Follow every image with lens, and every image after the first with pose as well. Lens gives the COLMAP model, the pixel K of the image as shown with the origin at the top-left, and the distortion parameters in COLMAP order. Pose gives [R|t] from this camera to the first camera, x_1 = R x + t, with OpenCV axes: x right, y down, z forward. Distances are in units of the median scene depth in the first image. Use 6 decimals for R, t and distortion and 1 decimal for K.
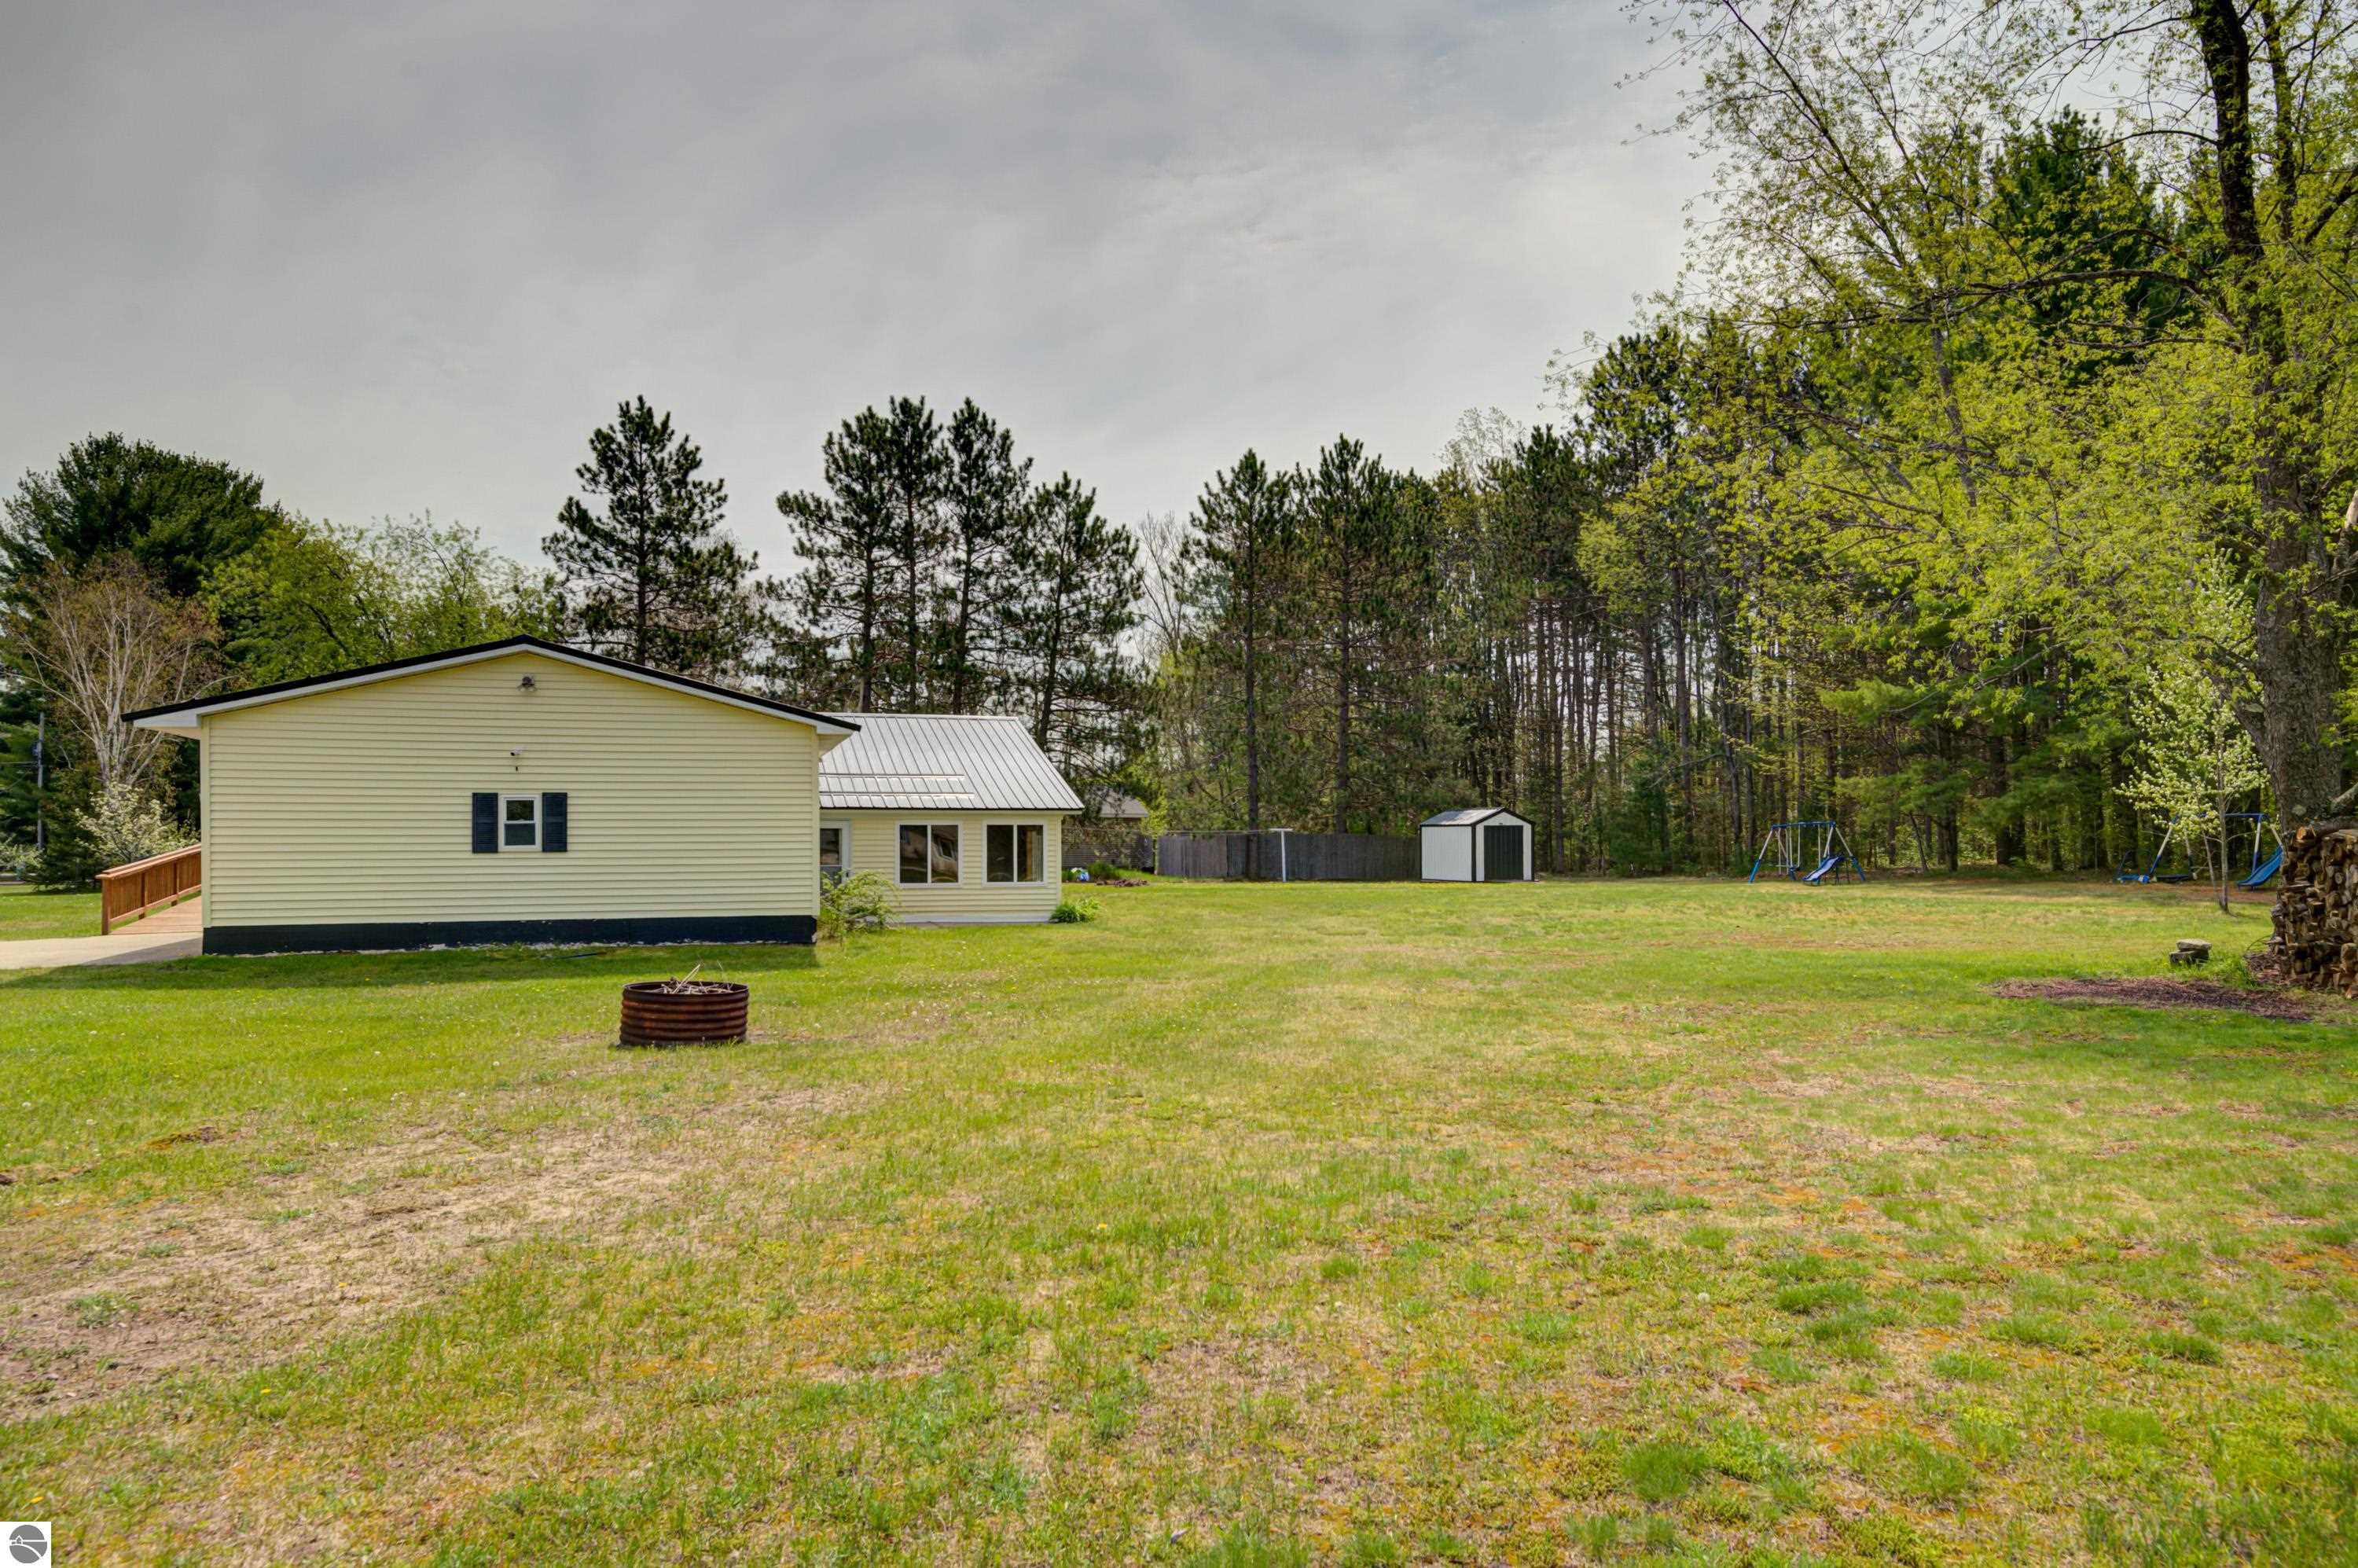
lens RADIAL K [[1534.0, 0, 1179.0], [0, 1534.0, 784.0], [0, 0, 1]] dist [-0.001858, -0.001623]
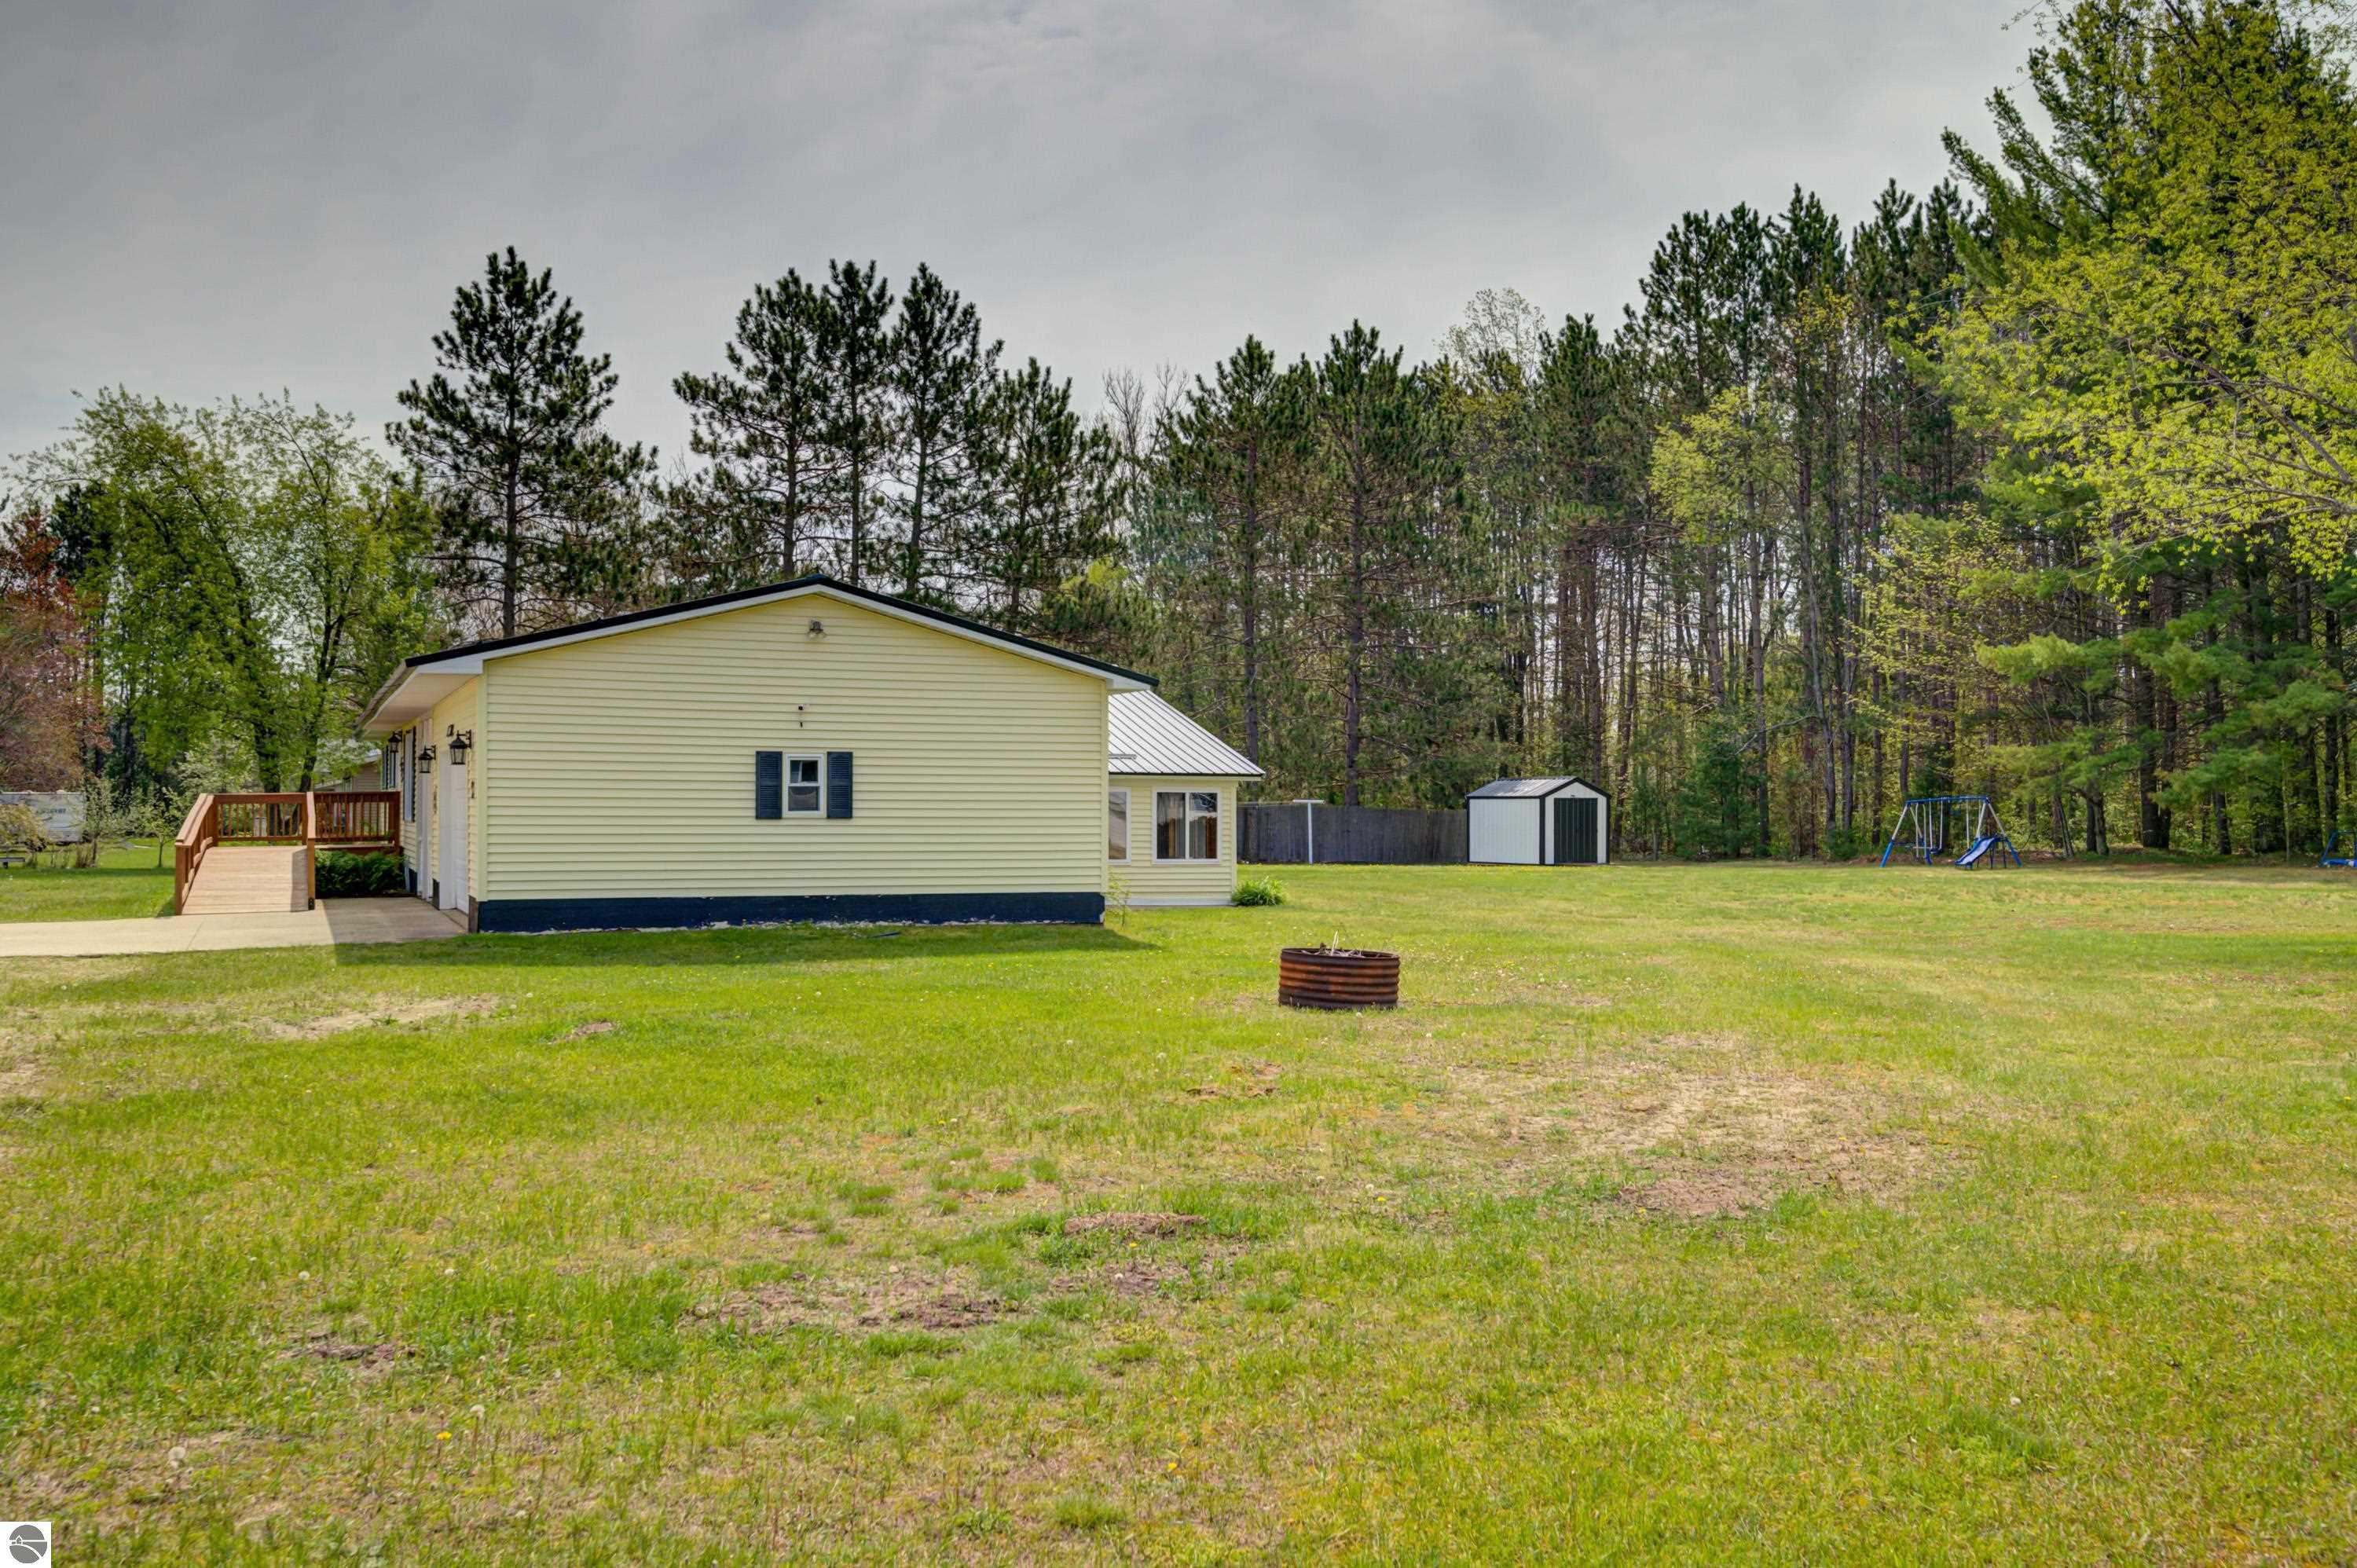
lens RADIAL K [[1964.8, 0, 1187.4], [0, 1964.8, 777.0], [0, 0, 1]] dist [-0.003221, 0.013586]
pose [[0.994823, 0.008988, 0.101228, -0.102062], [-0.010741, 0.999801, 0.016787, -0.000319], [-0.101057, -0.017787, 0.994722, -0.047416]]
